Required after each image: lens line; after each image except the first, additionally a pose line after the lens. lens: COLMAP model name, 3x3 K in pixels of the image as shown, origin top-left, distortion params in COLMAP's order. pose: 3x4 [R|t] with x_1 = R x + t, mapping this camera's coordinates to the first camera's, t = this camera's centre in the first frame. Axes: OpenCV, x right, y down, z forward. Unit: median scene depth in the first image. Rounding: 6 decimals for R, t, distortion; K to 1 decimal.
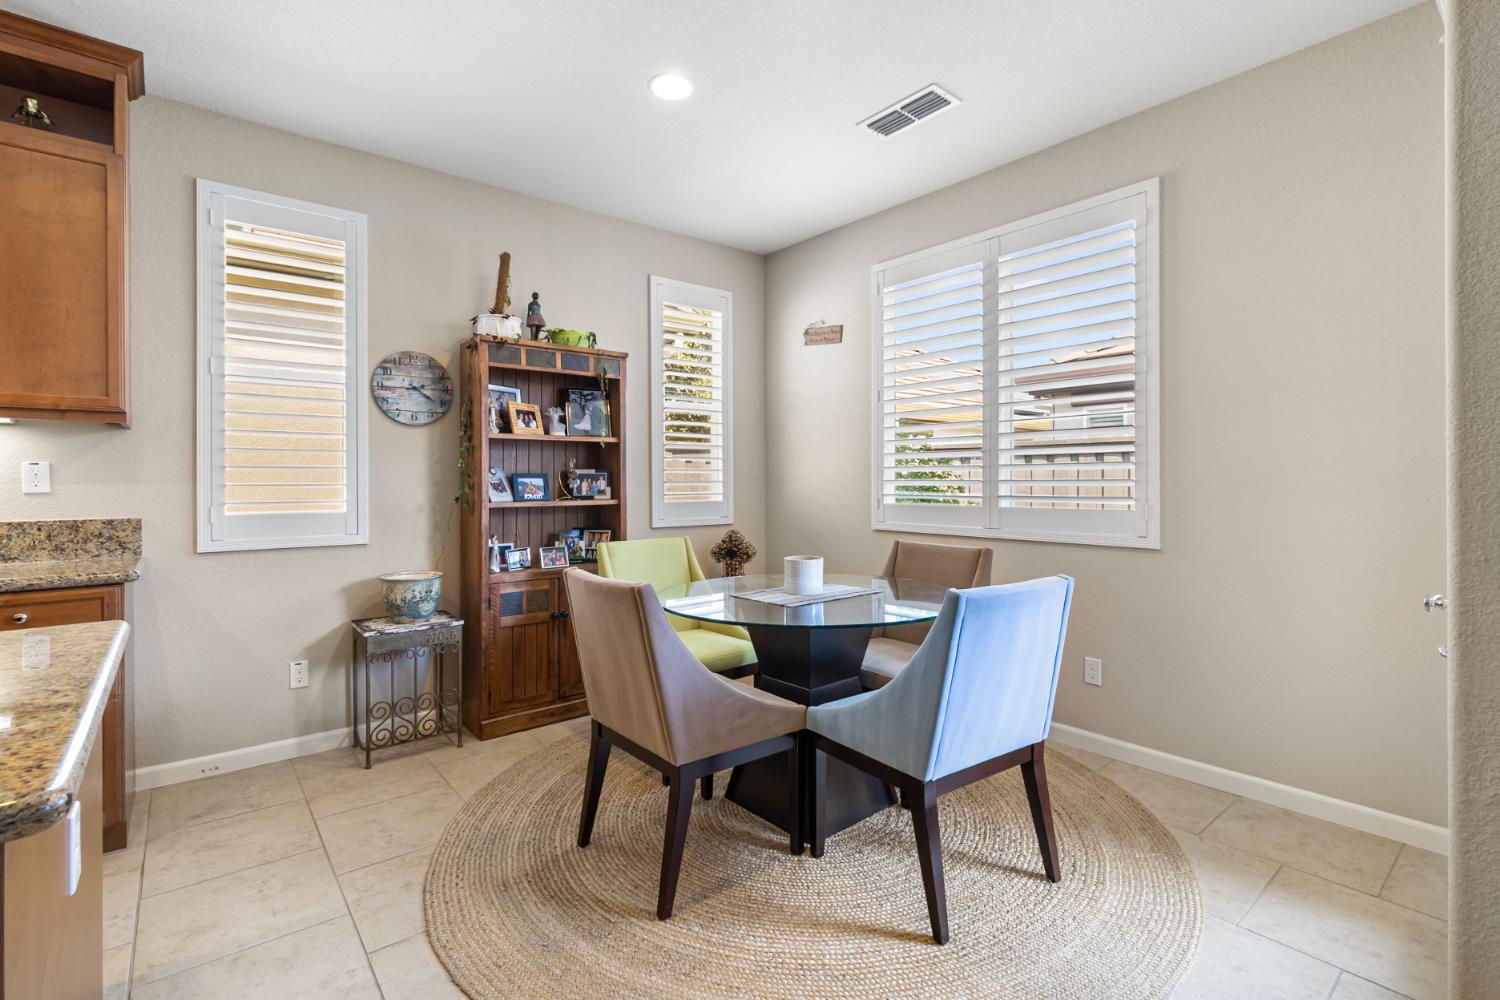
lens RADIAL K [[691.5, 0, 754.0], [0, 691.5, 477.2], [0, 0, 1]] dist [0.002836, -0.000206]
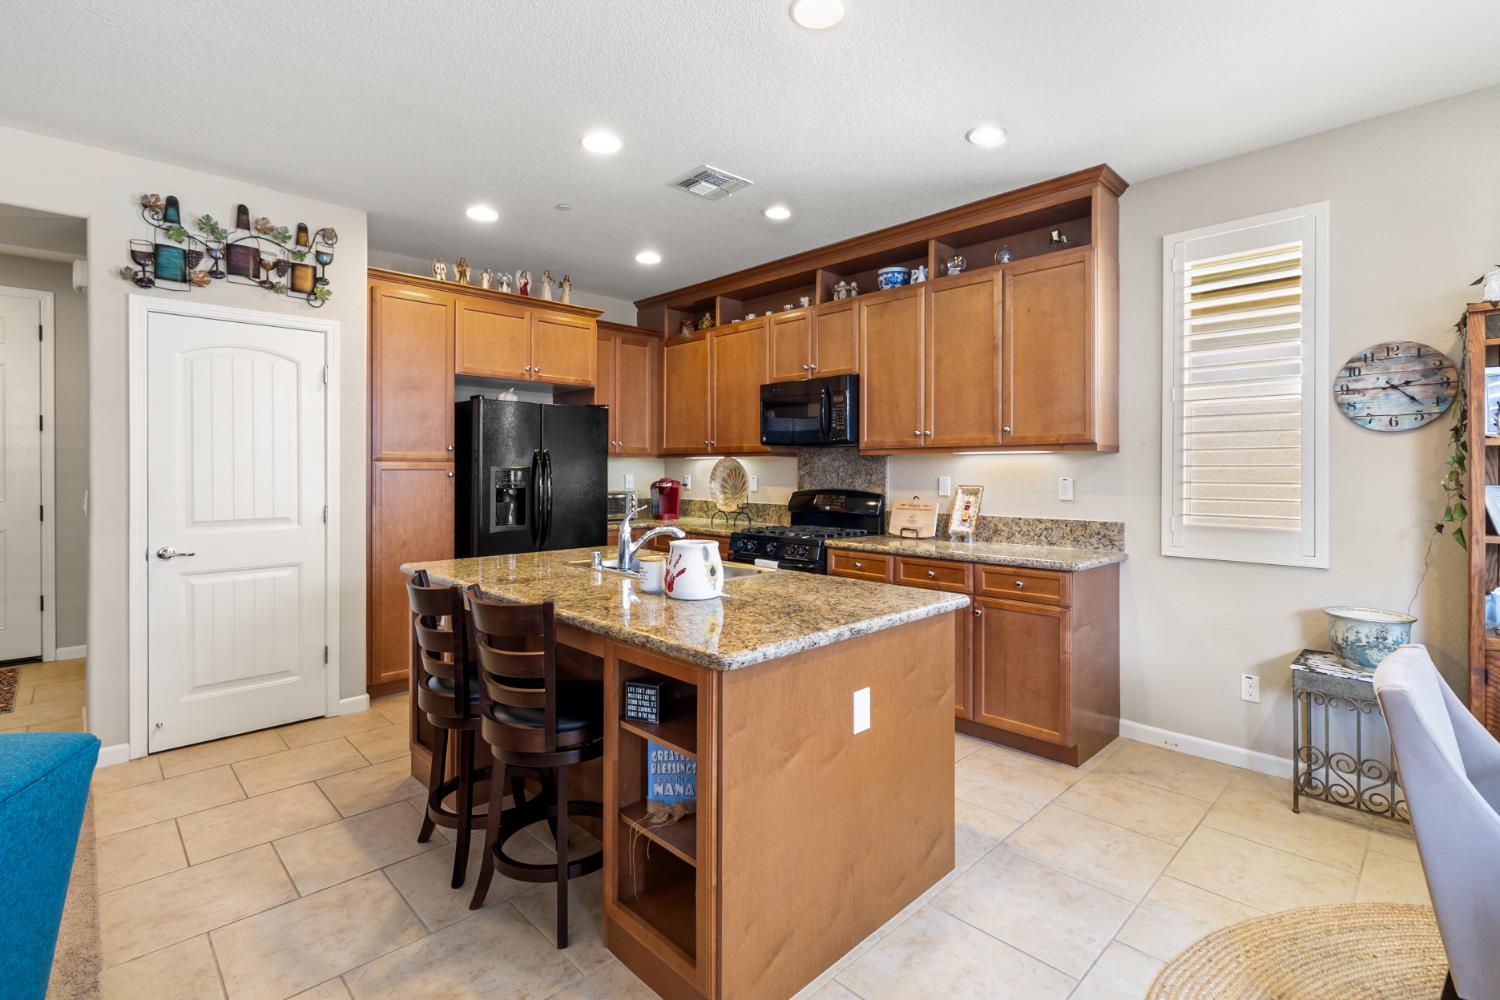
lens RADIAL K [[693.1, 0, 753.2], [0, 693.1, 467.5], [0, 0, 1]] dist [-0.000003, 0.000364]
pose [[0.081428, 0.001004, -0.996679, 0.268113], [0.004078, 0.999991, 0.001341, -0.037971], [0.996671, -0.004174, 0.081423, 0.181447]]
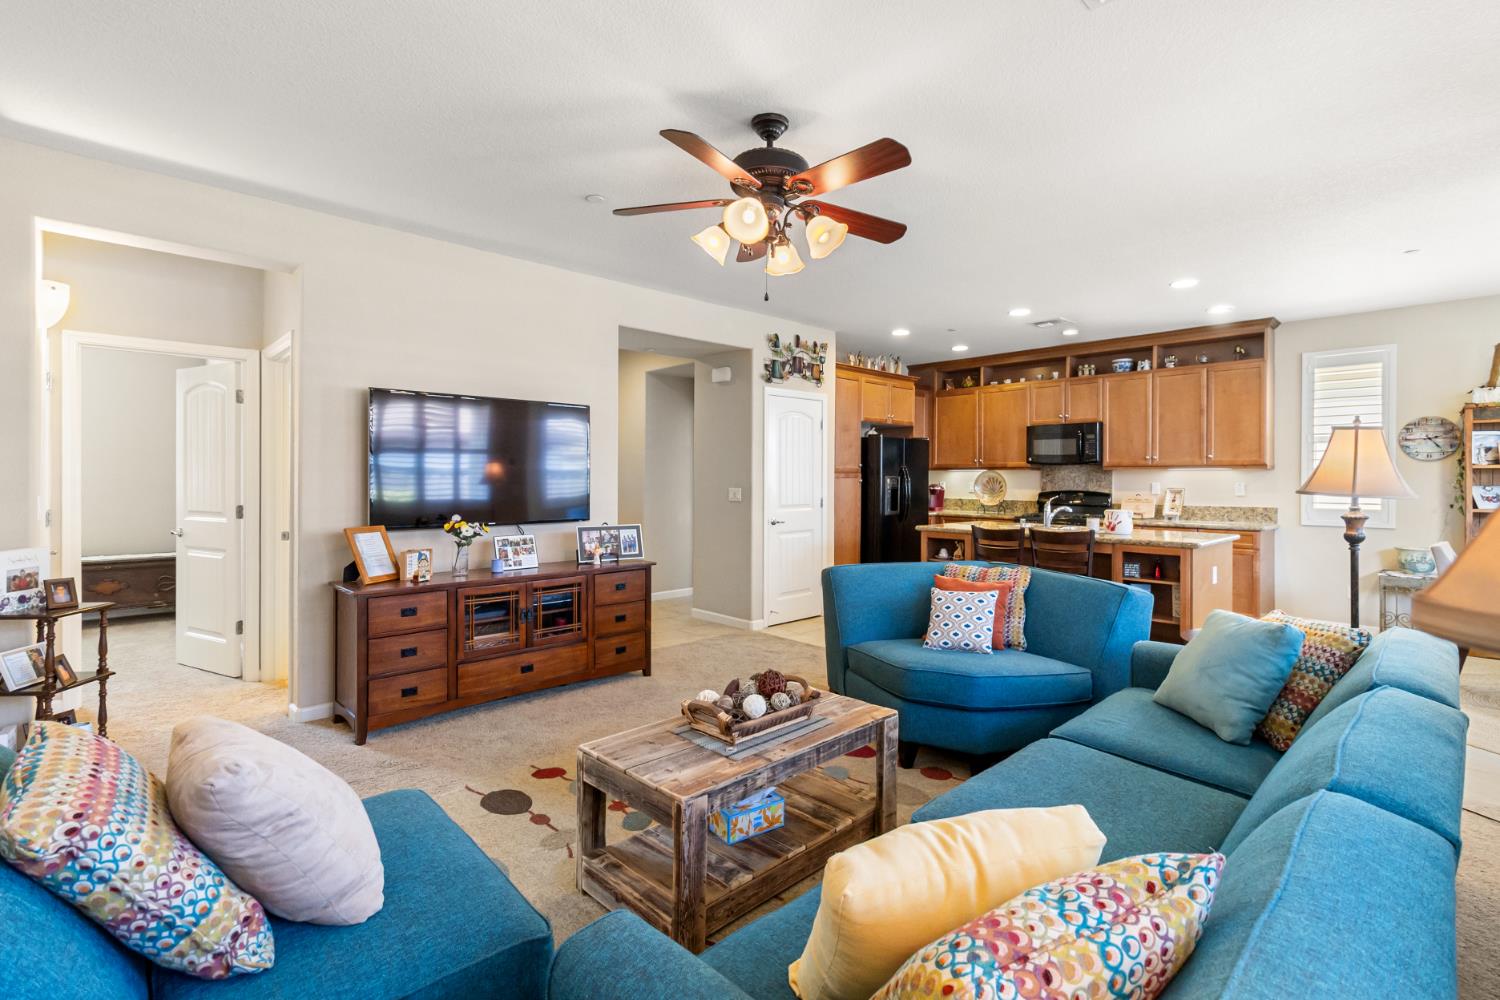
lens RADIAL K [[691.5, 0, 754.0], [0, 691.5, 477.2], [0, 0, 1]] dist [0.002836, -0.000206]
pose [[0.069977, 0.002391, -0.997546, 1.081556], [0.001700, 0.999995, 0.002516, -0.042674], [0.997547, -0.001871, 0.069973, -0.755534]]
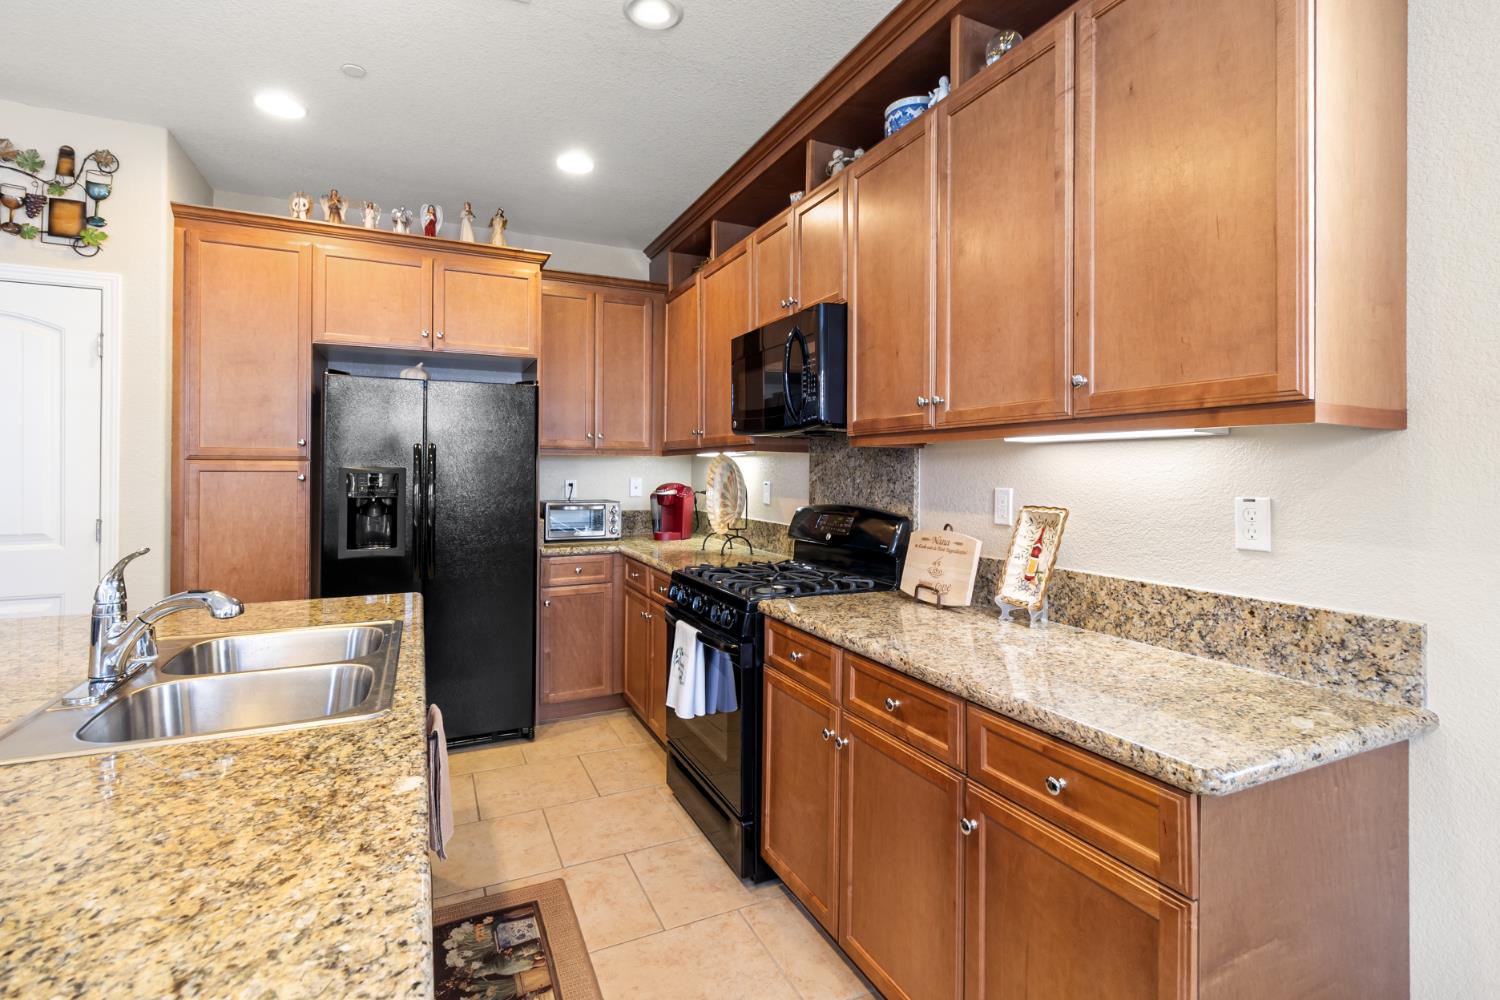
lens RADIAL K [[696.1, 0, 757.9], [0, 696.1, 464.8], [0, 0, 1]] dist [0.001694, 0.000271]
pose [[-0.243077, -0.004135, -0.969998, -0.276884], [0.003162, 0.999982, -0.005055, -0.036783], [0.970002, -0.004296, -0.243060, 0.568279]]
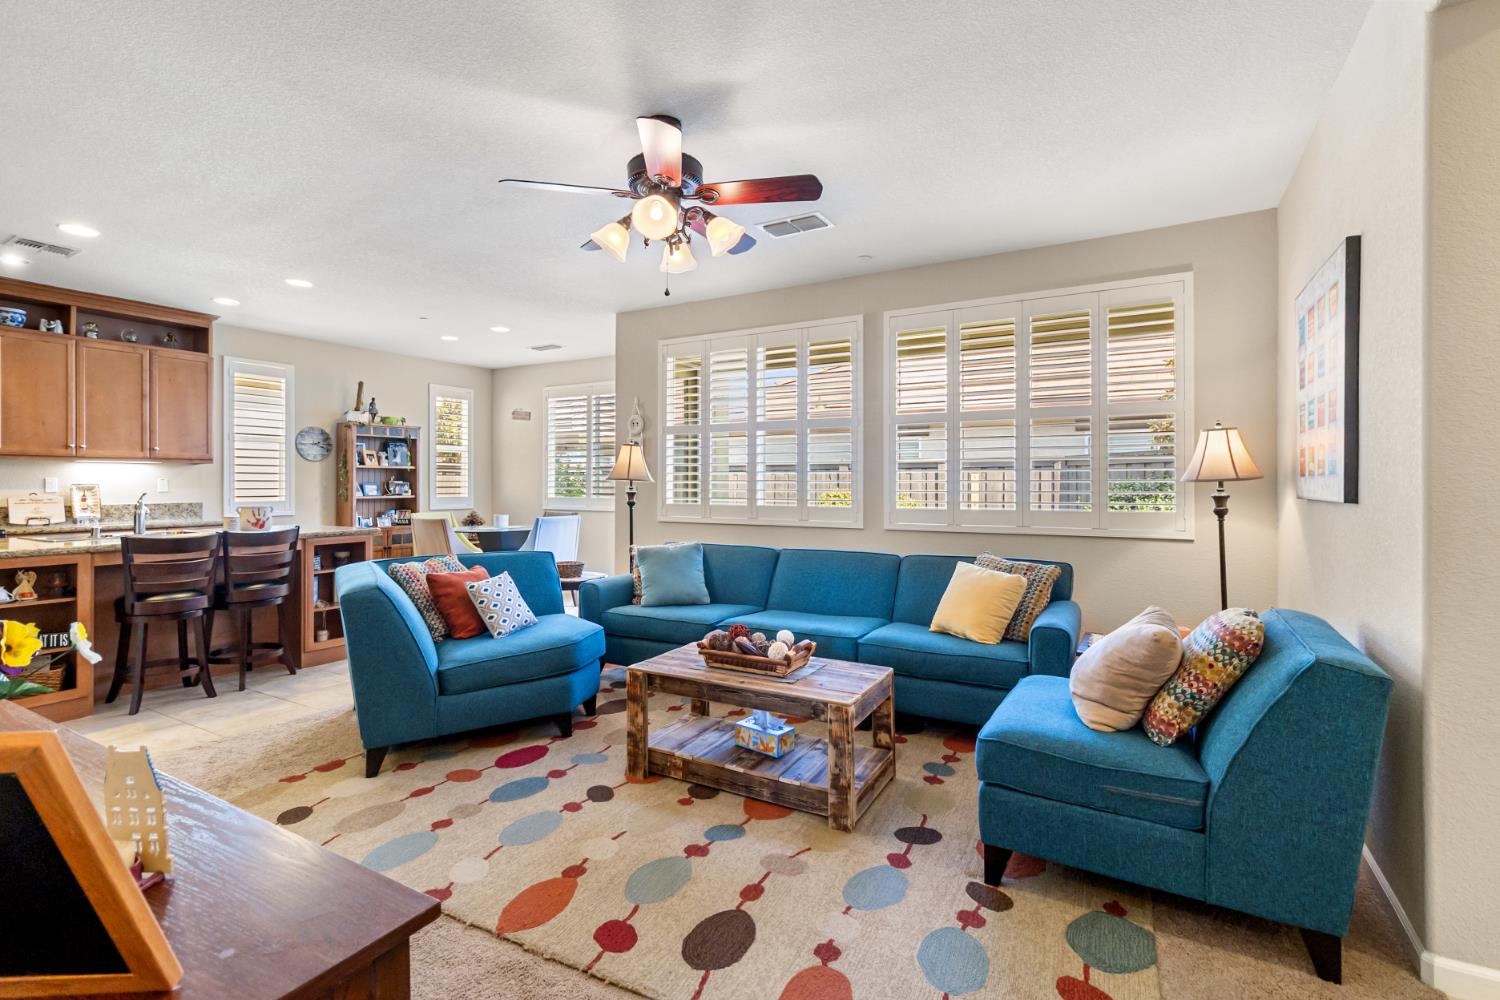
lens RADIAL K [[688.1, 0, 758.8], [0, 688.1, 480.7], [0, 0, 1]] dist [0.002366, 0.000292]
pose [[0.933555, 0.005705, 0.358389, 0.035695], [-0.005923, 0.999982, -0.000489, -0.020499], [-0.358385, -0.001667, 0.933572, -1.541737]]
